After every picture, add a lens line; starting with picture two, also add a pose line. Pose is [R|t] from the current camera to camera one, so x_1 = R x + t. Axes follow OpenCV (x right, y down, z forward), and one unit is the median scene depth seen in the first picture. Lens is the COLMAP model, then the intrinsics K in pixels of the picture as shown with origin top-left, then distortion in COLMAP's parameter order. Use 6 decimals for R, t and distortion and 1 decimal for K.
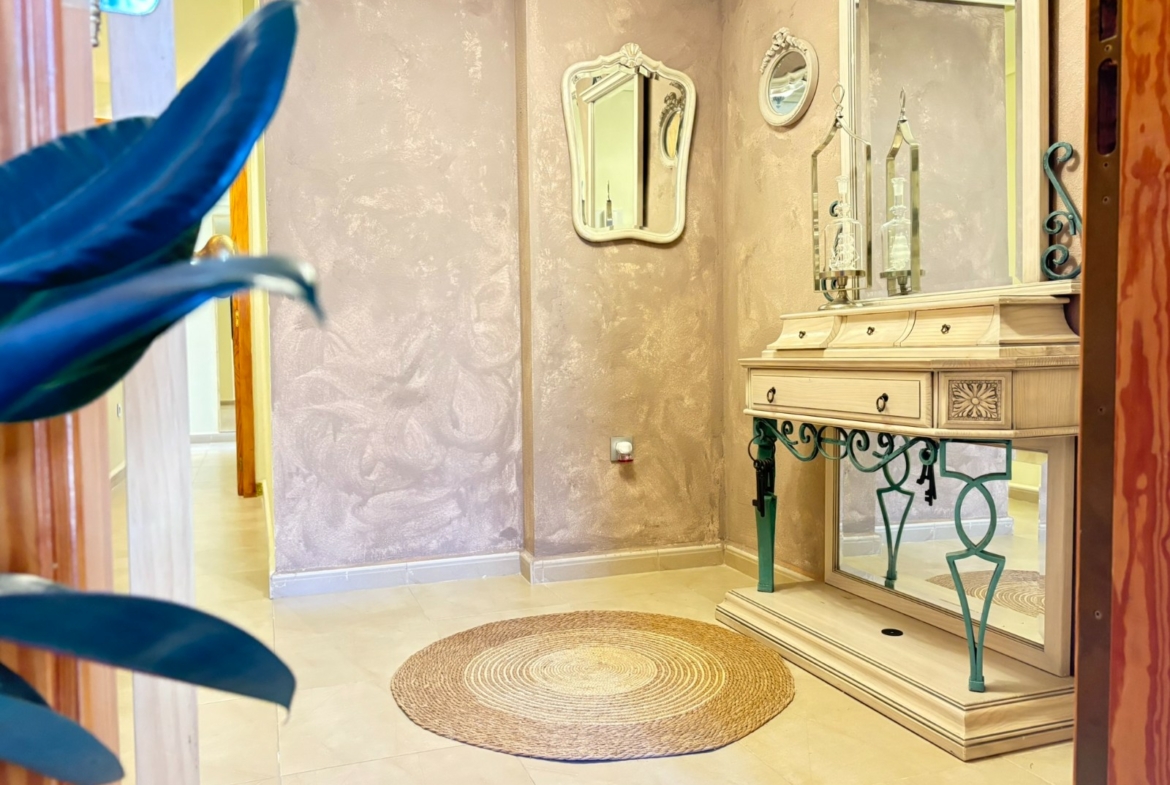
lens RADIAL K [[888.2, 0, 587.5], [0, 888.2, 399.2], [0, 0, 1]] dist [0.051268, -0.053863]
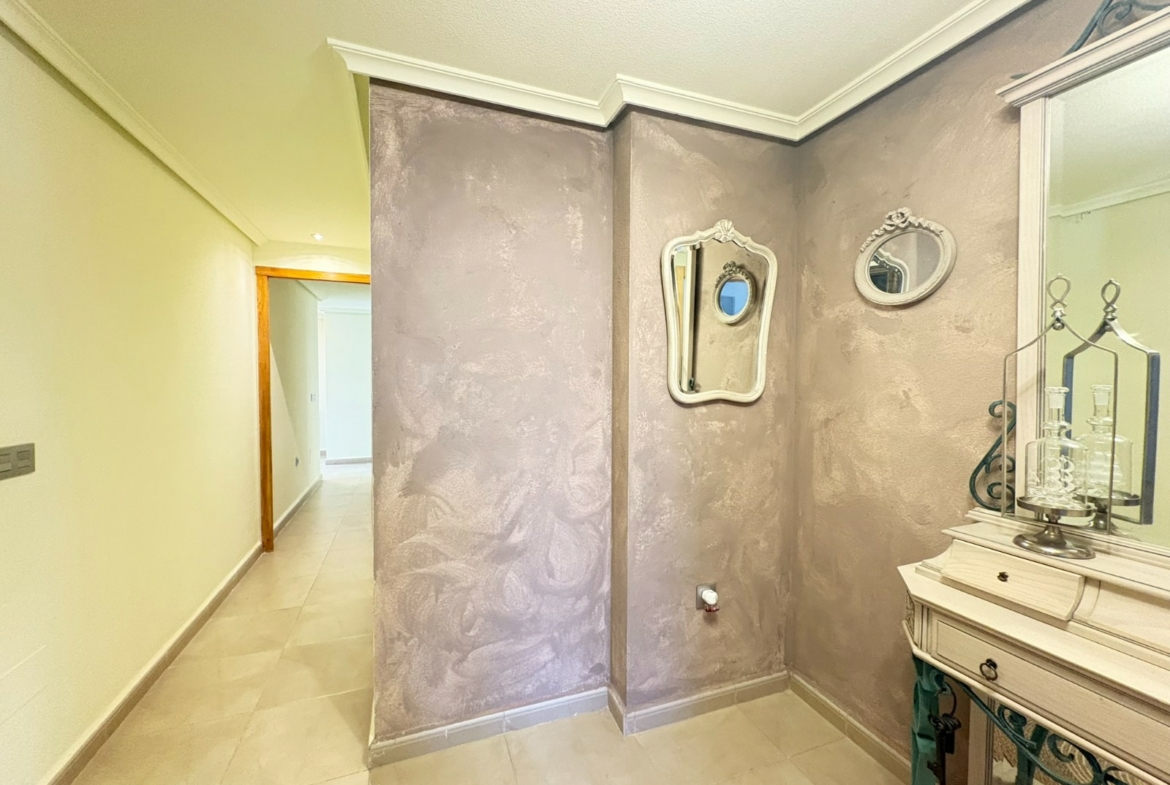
lens RADIAL K [[465.9, 0, 582.1], [0, 465.9, 393.0], [0, 0, 1]] dist [-0.000430, 0.000313]
pose [[0.999825, 0.015847, 0.009923, -0.121830], [-0.015710, 0.999782, -0.013737, -0.180172], [-0.010138, 0.013579, 0.999856, 0.447104]]
